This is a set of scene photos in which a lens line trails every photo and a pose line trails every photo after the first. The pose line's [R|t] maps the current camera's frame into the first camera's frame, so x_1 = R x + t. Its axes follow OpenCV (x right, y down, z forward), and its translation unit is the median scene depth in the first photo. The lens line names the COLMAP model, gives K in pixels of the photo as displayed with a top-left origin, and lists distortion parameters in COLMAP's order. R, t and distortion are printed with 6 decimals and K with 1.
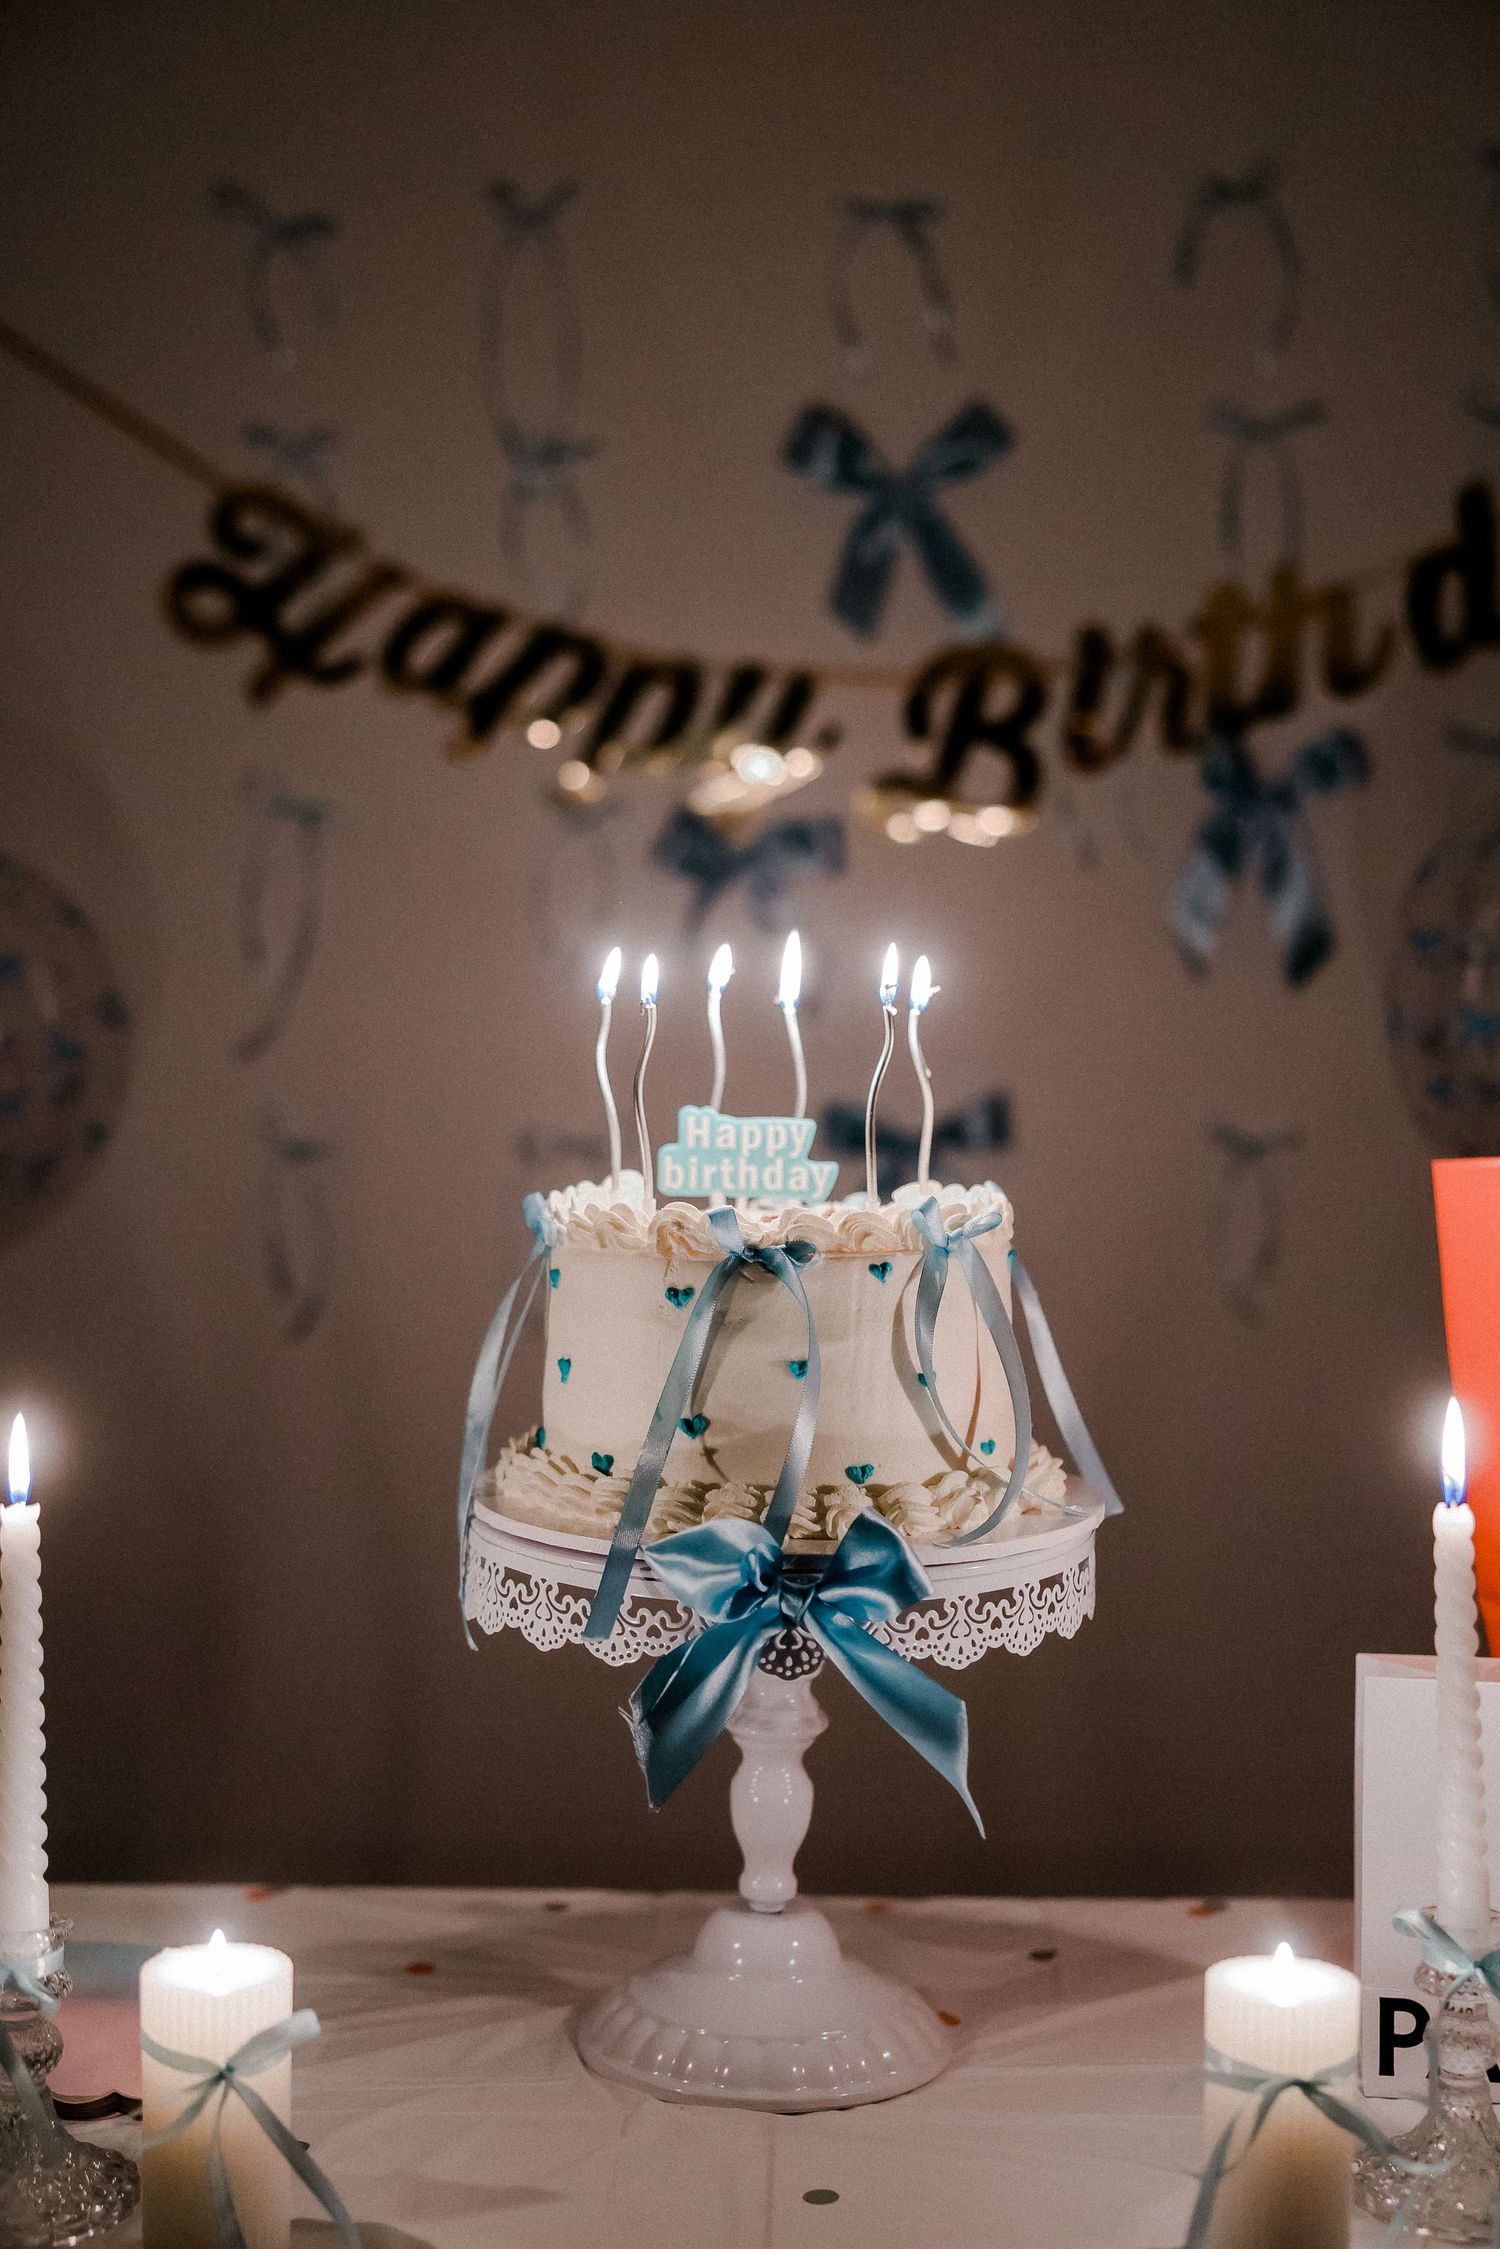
lens RADIAL K [[2862.9, 0, 753.9], [0, 2862.9, 1123.6], [0, 0, 1]] dist [-0.096113, 0.000000]
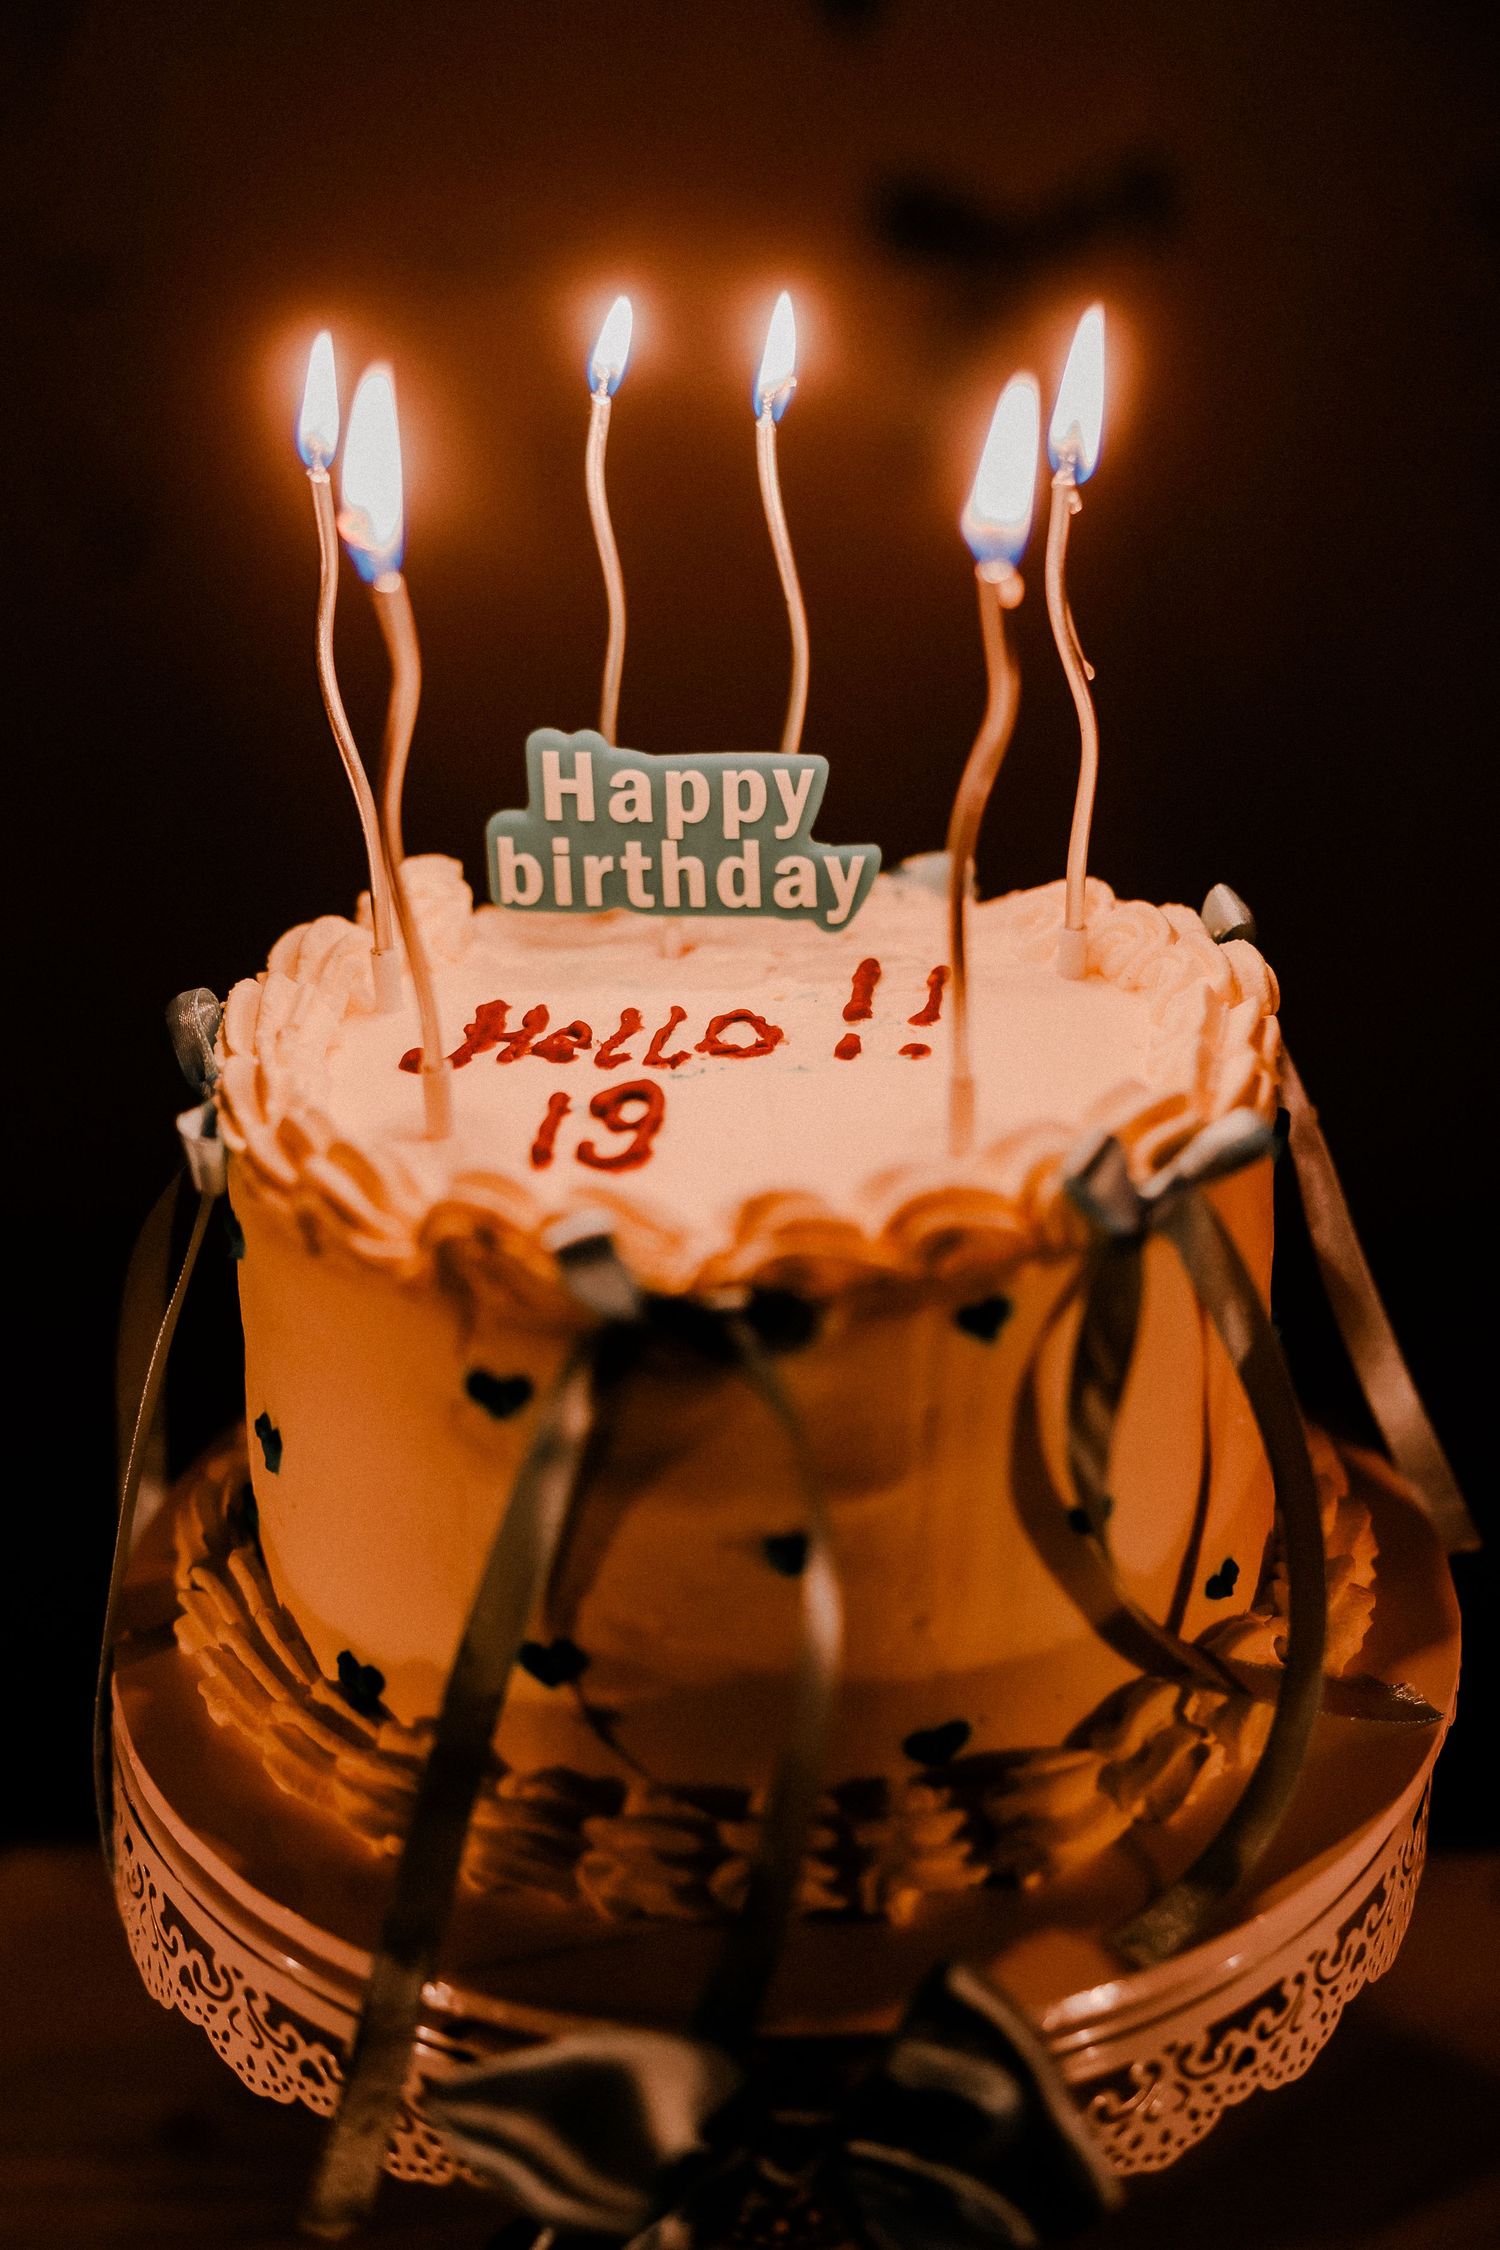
lens RADIAL K [[3040.0, 0, 742.8], [0, 3040.0, 1124.2], [0, 0, 1]] dist [-0.039020, 0.000000]
pose [[0.999277, -0.022173, -0.030892, 0.021613], [0.032270, 0.924233, 0.380464, -0.130335], [0.020115, -0.381185, 0.924280, 0.552816]]
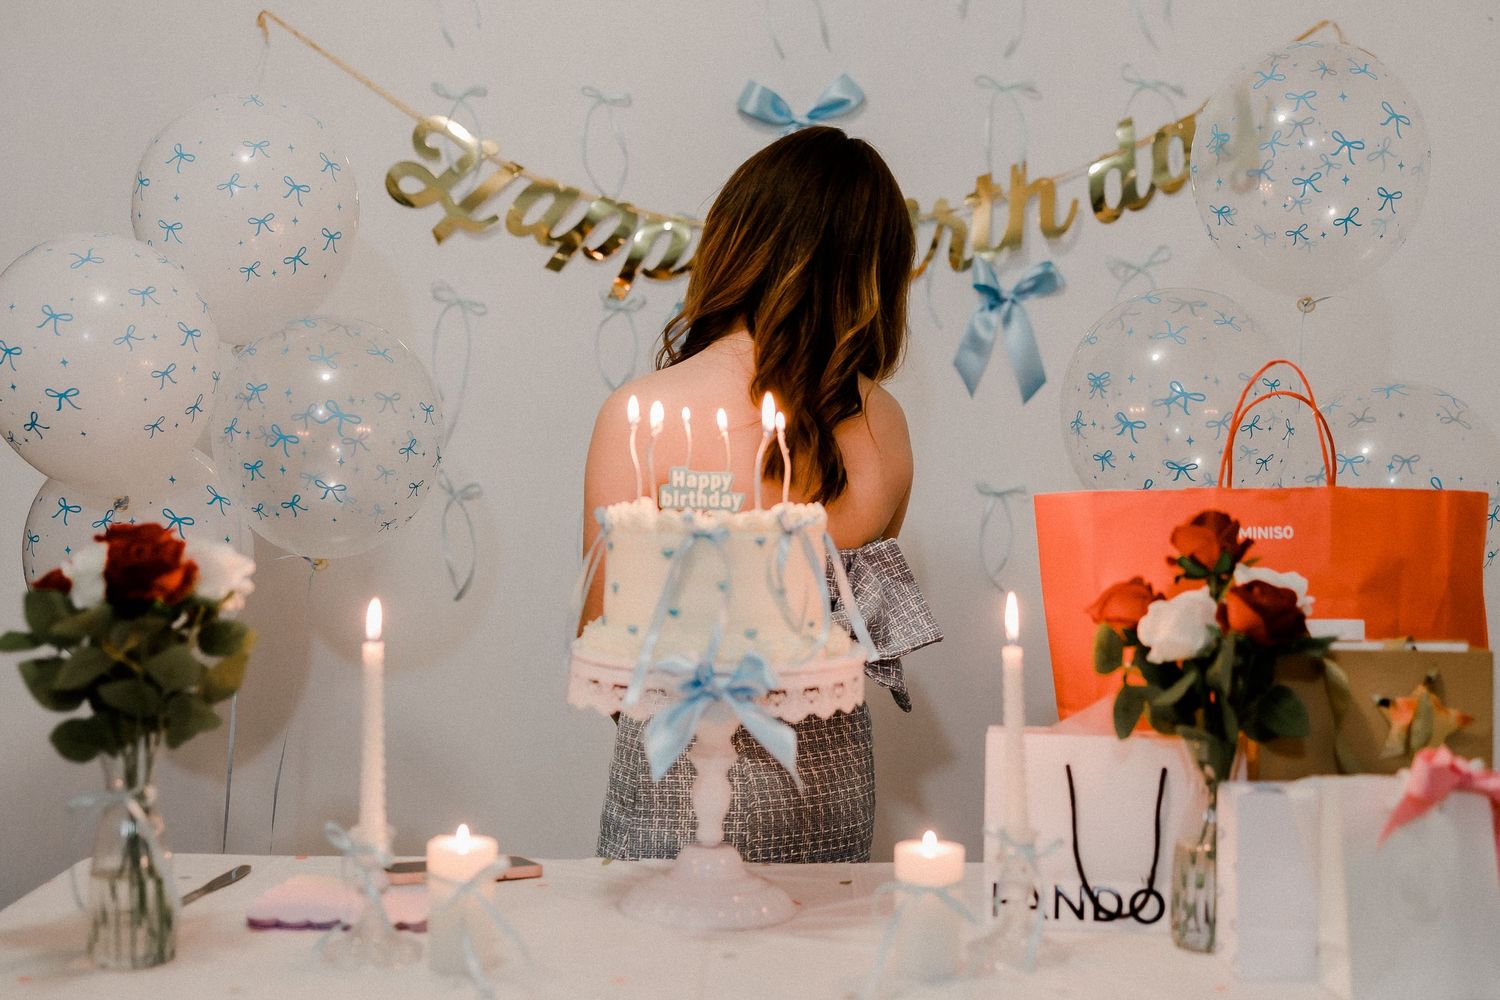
lens RADIAL K [[2090.8, 0, 751.9], [0, 2090.8, 500.2], [0, 0, 1]] dist [-0.043941, 0.000000]
pose [[0.999968, 0.004884, 0.006347, 0.025137], [-0.004899, 0.999985, 0.002395, 0.014907], [-0.006335, -0.002426, 0.999977, -0.546217]]
